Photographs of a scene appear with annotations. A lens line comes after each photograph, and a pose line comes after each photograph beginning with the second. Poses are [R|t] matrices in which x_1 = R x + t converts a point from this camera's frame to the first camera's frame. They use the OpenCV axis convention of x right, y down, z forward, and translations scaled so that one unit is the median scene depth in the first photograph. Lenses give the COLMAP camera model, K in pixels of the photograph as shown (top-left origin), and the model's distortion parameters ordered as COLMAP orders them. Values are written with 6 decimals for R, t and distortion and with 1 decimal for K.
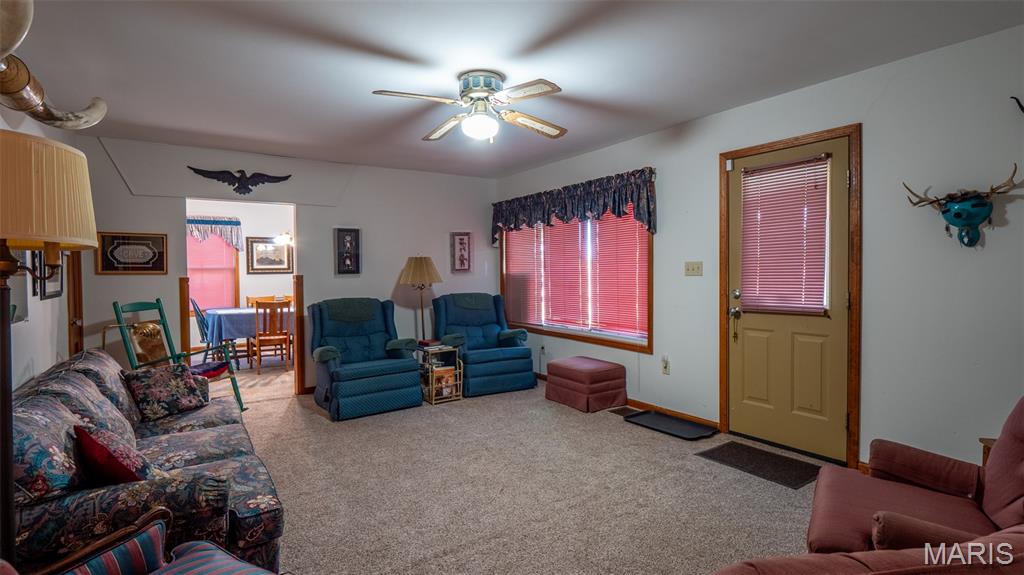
lens RADIAL K [[511.9, 0, 514.1], [0, 511.9, 285.3], [0, 0, 1]] dist [-0.020307, -0.001010]
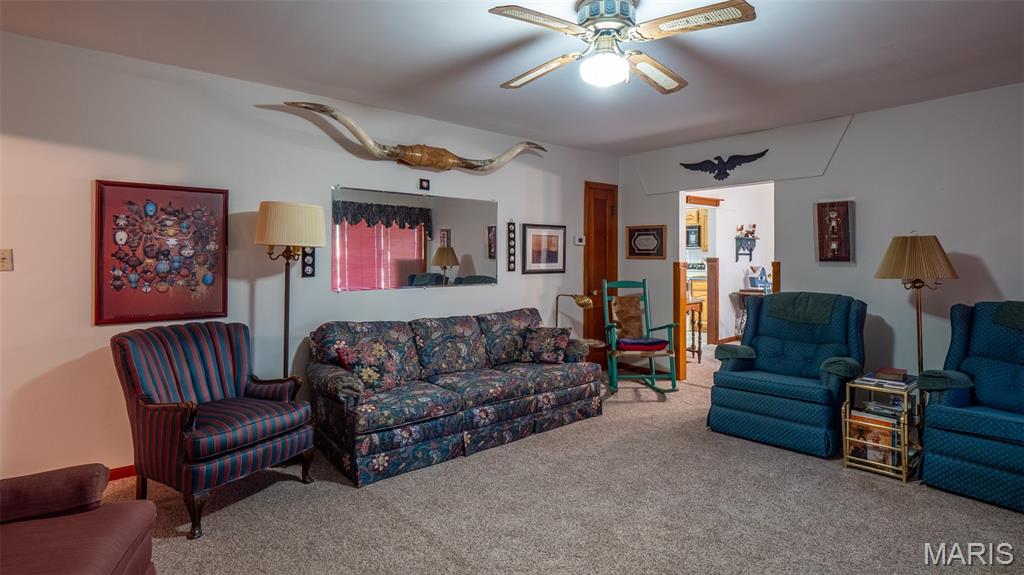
lens RADIAL K [[511.9, 0, 519.2], [0, 511.9, 260.6], [0, 0, 1]] dist [-0.020307, -0.001010]
pose [[0.099104, 0.011278, -0.995013, 0.430149], [-0.032971, 0.999424, 0.008044, -0.016207], [0.994531, 0.032009, 0.099419, 0.519155]]
